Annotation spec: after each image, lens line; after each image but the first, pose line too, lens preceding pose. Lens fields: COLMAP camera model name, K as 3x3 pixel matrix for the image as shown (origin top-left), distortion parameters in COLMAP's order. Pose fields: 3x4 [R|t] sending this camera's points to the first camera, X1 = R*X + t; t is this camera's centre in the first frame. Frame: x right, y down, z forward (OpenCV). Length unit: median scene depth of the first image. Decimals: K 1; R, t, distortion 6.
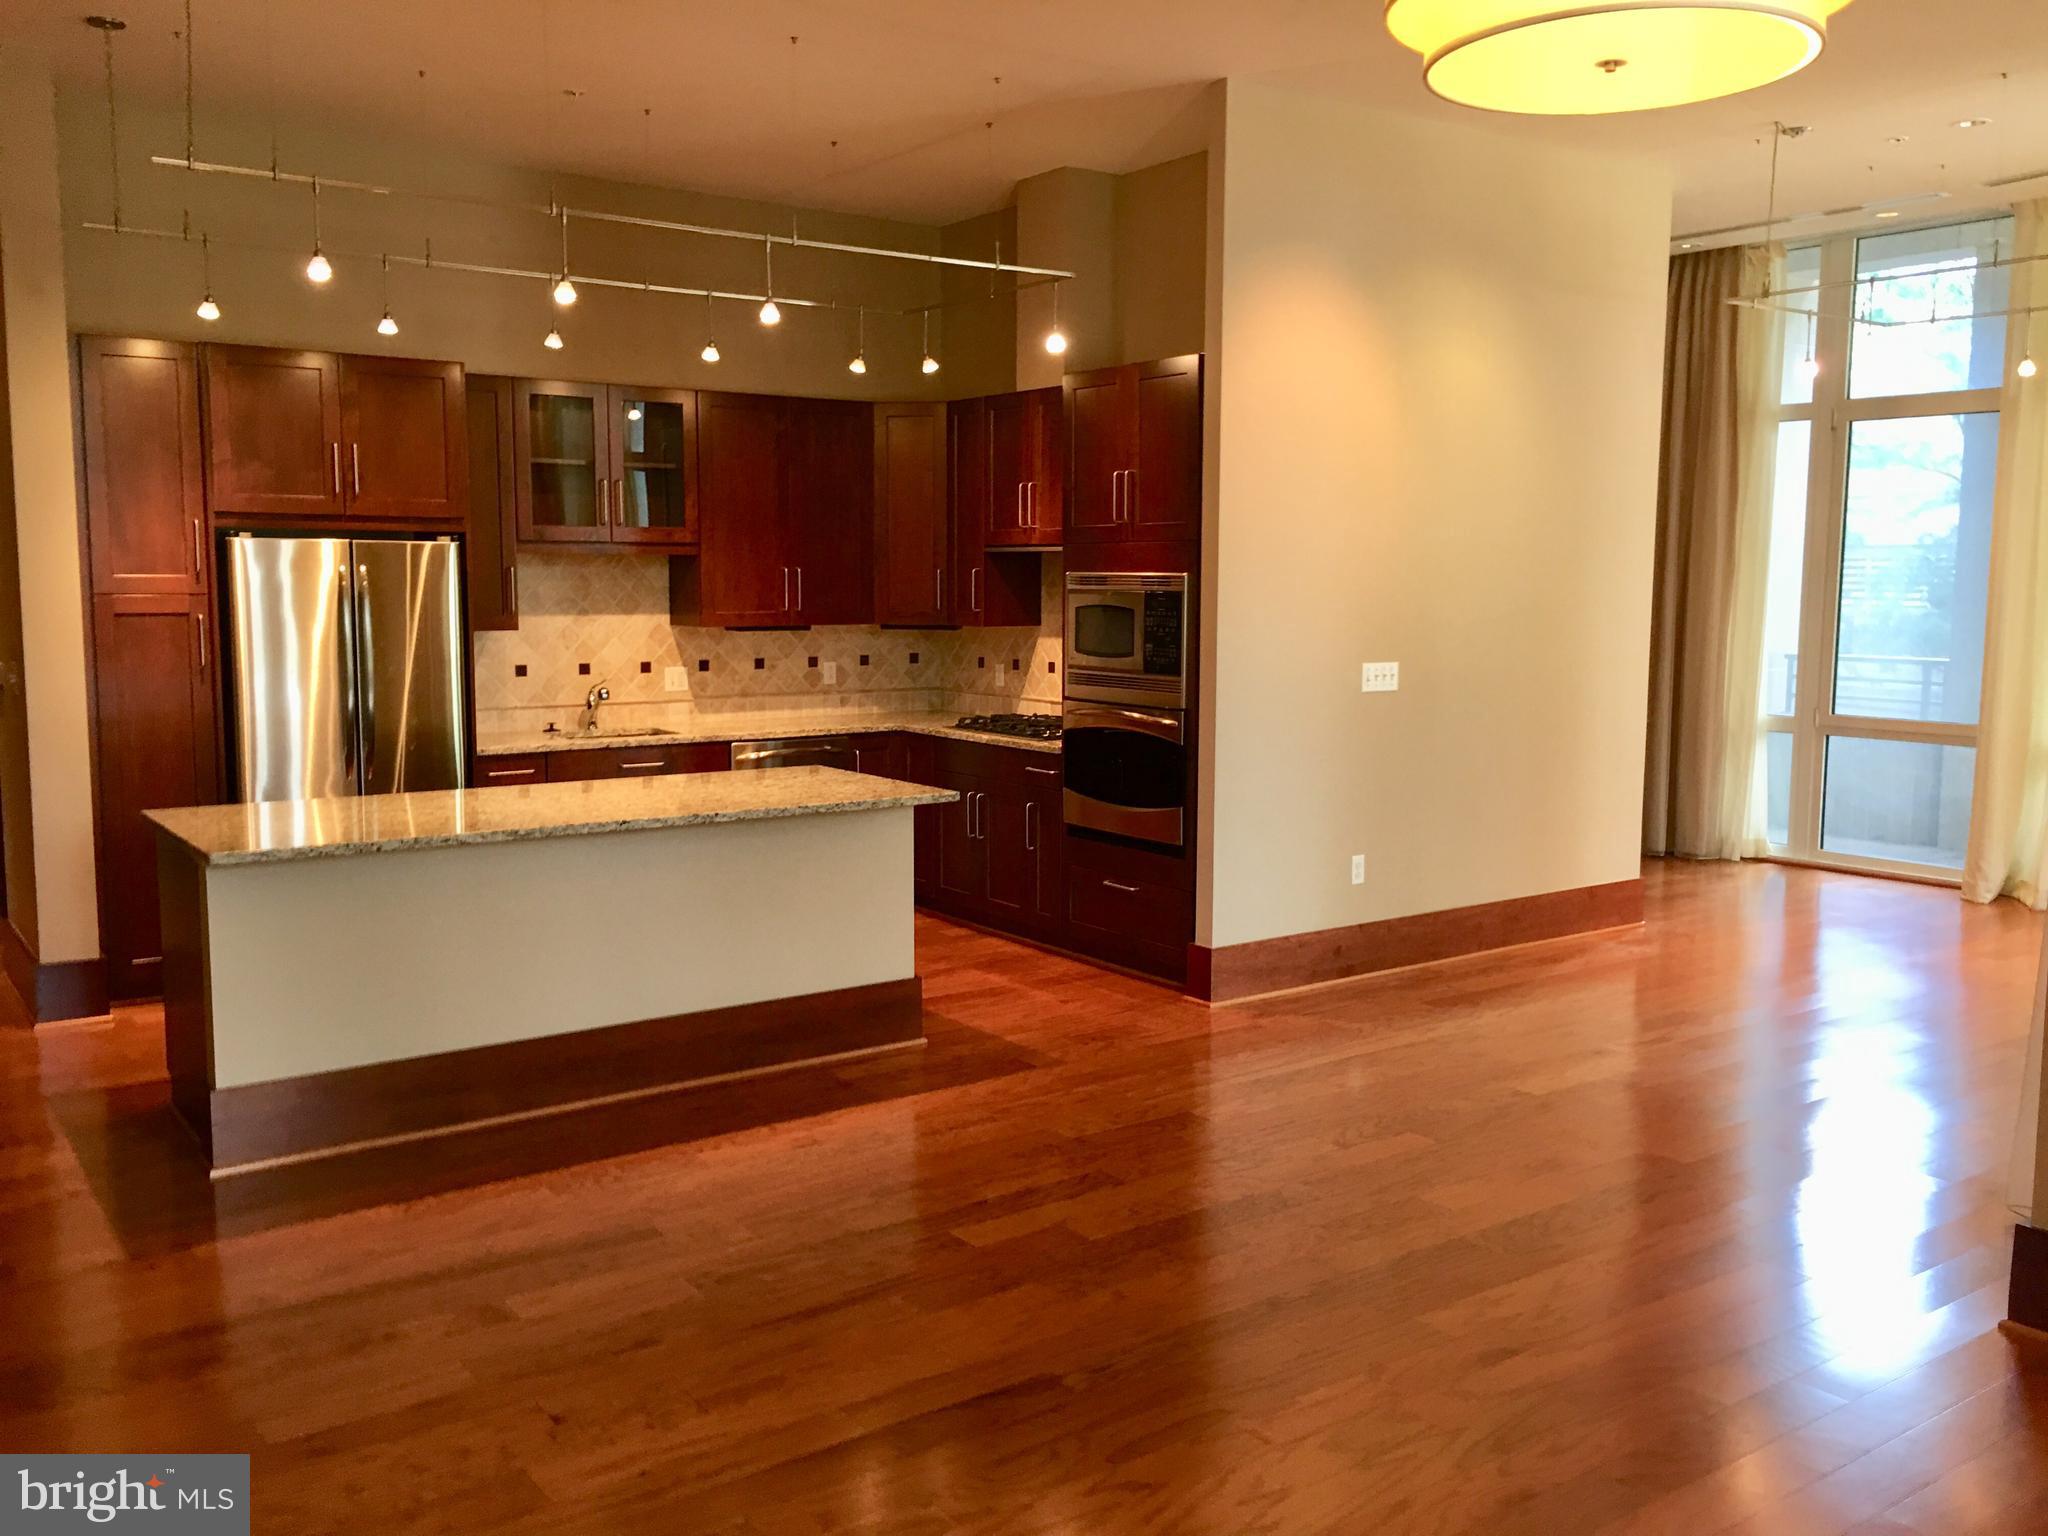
lens RADIAL K [[1758.9, 0, 1014.0], [0, 1758.9, 774.0], [0, 0, 1]] dist [0.068536, -0.089046]
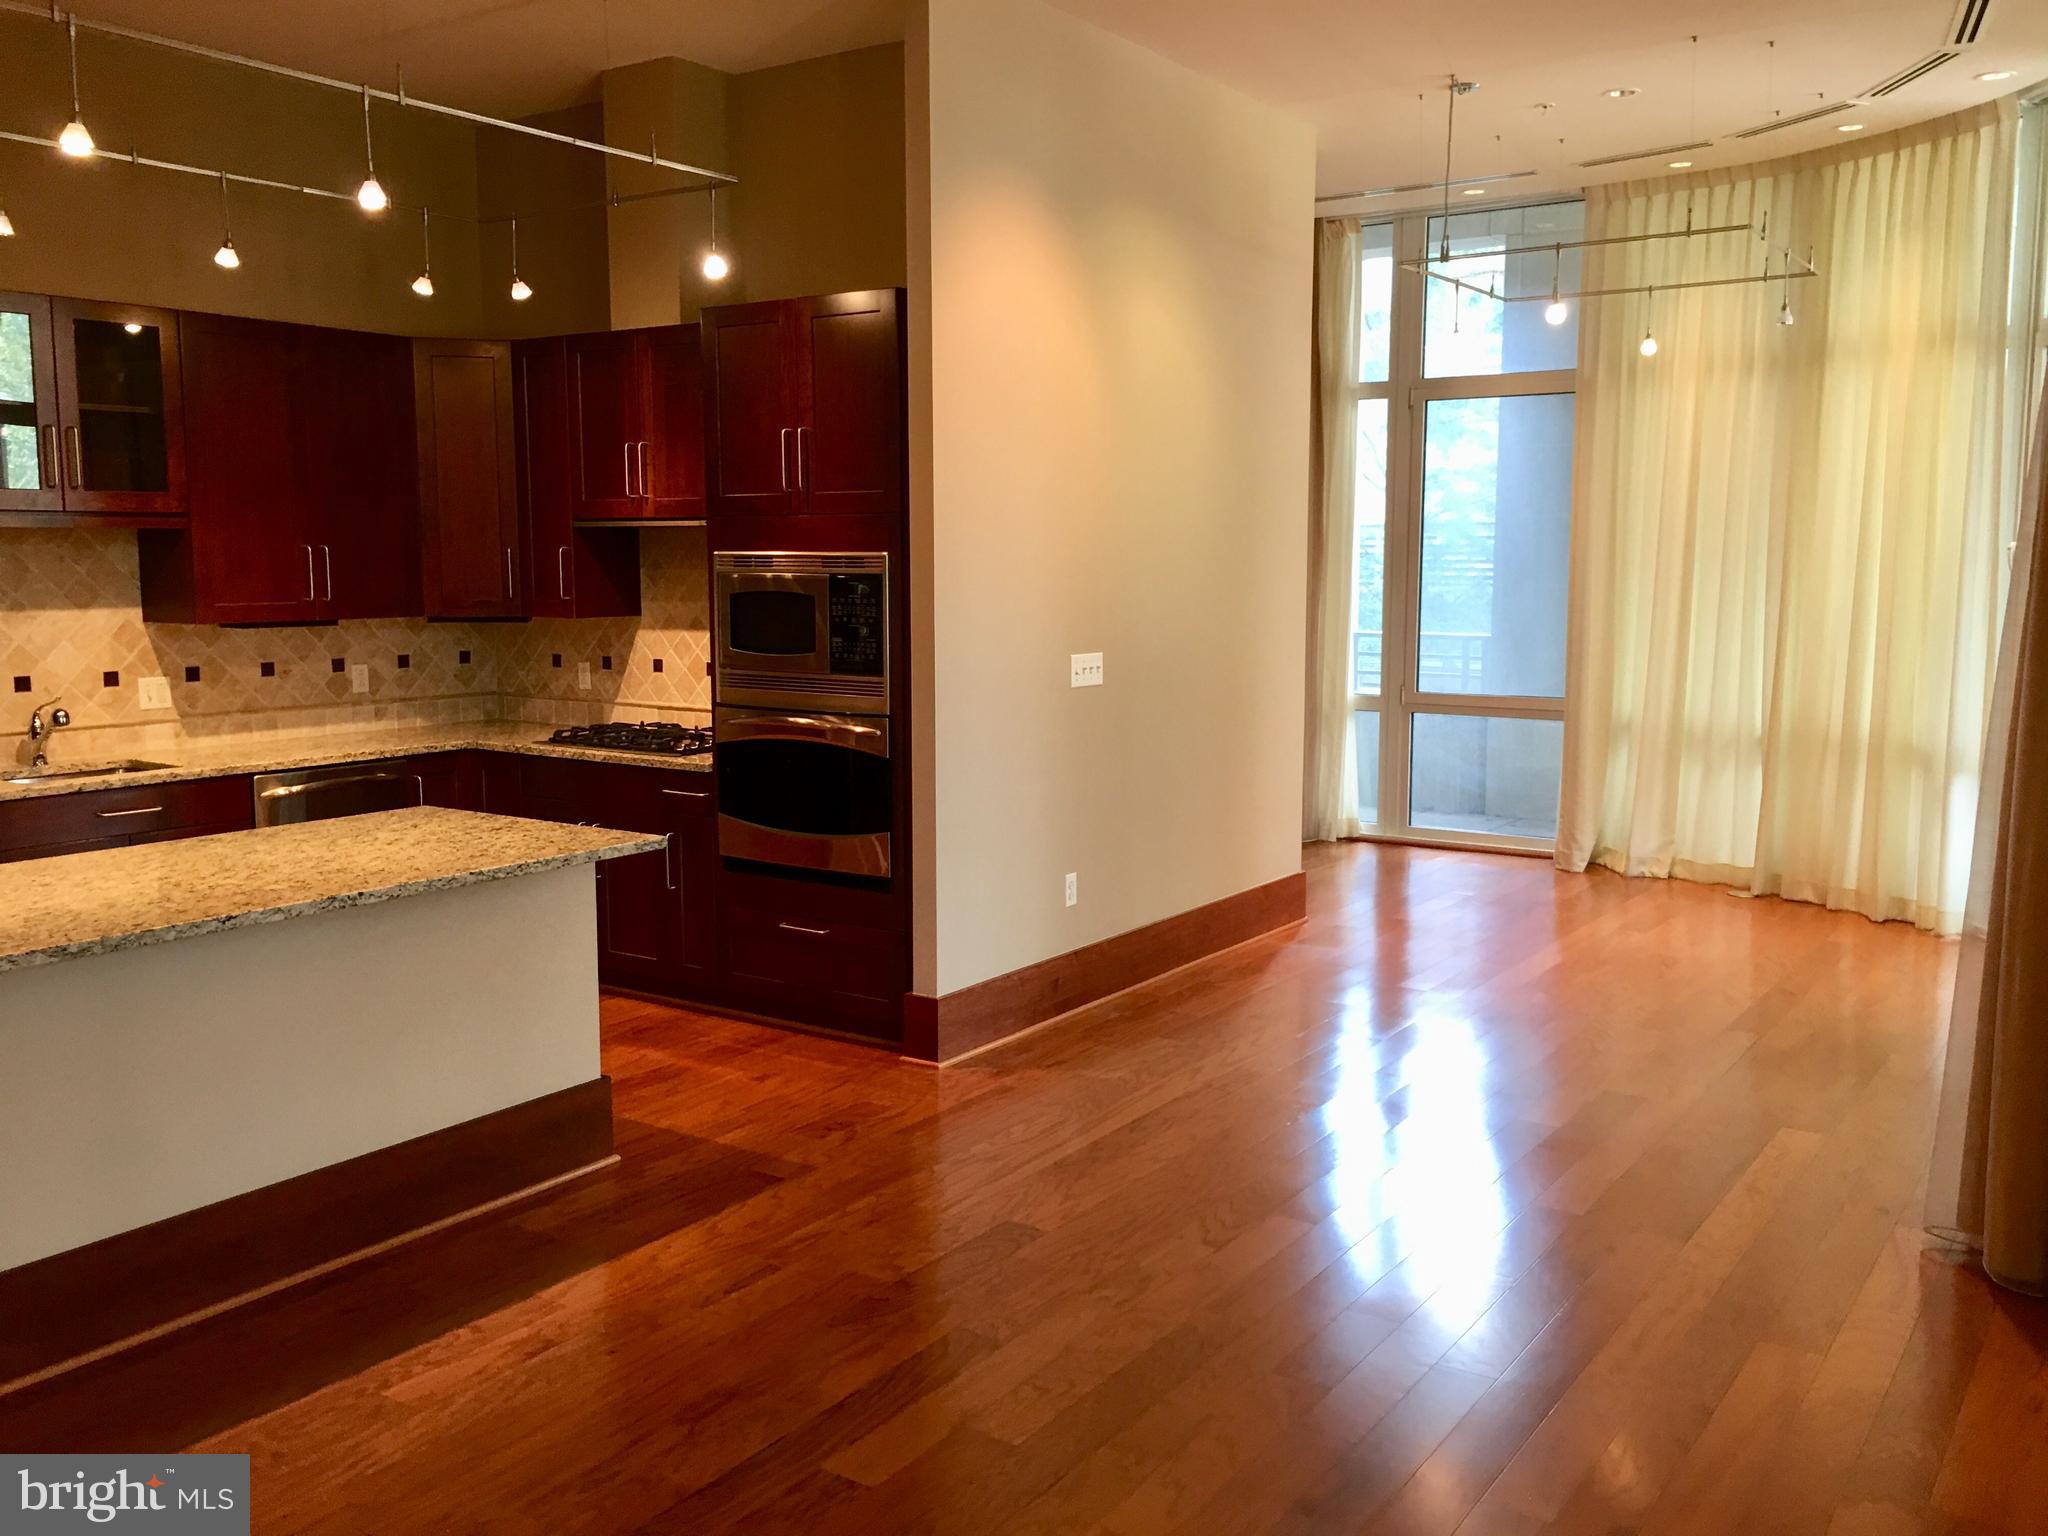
lens RADIAL K [[1758.9, 0, 1039.4], [0, 1758.9, 768.4], [0, 0, 1]] dist [0.068536, -0.089046]
pose [[0.938601, -0.045696, 0.341966, -0.099050], [0.043021, 0.998955, 0.015409, -0.017131], [-0.342313, 0.000249, 0.939586, 0.153476]]
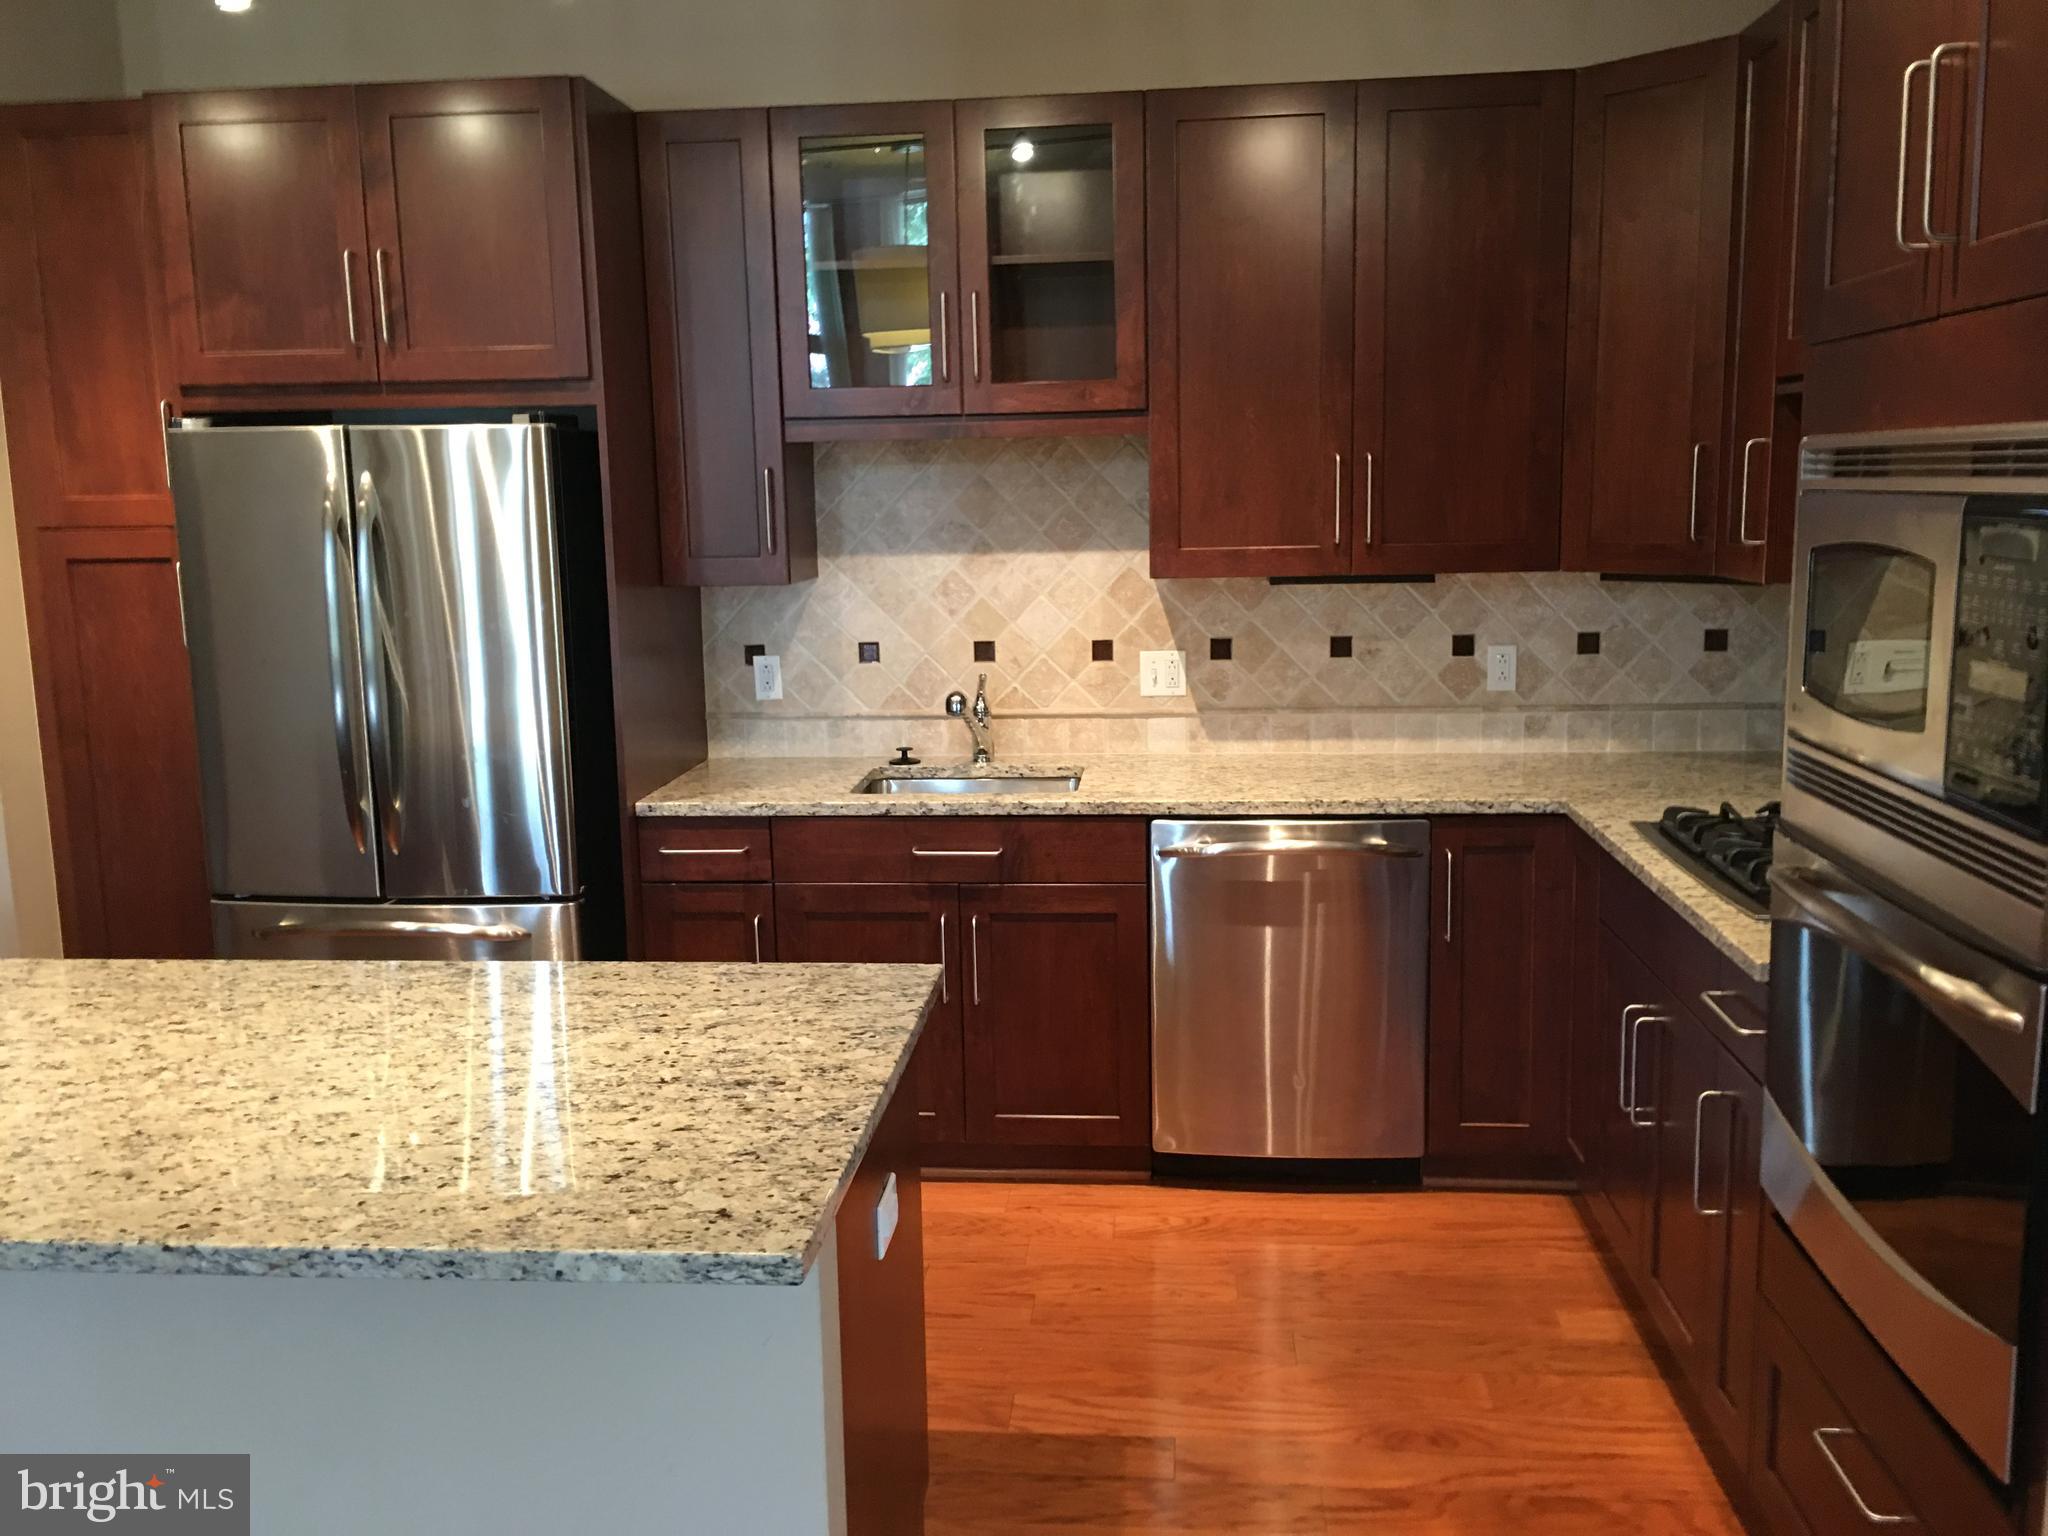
lens RADIAL K [[1758.9, 0, 1015.7], [0, 1758.9, 771.9], [0, 0, 1]] dist [0.068536, -0.089046]
pose [[0.755920, 0.088811, -0.648613, 0.122255], [-0.052721, 0.995796, 0.074905, -0.062578], [0.652538, -0.022427, 0.757424, 0.579163]]
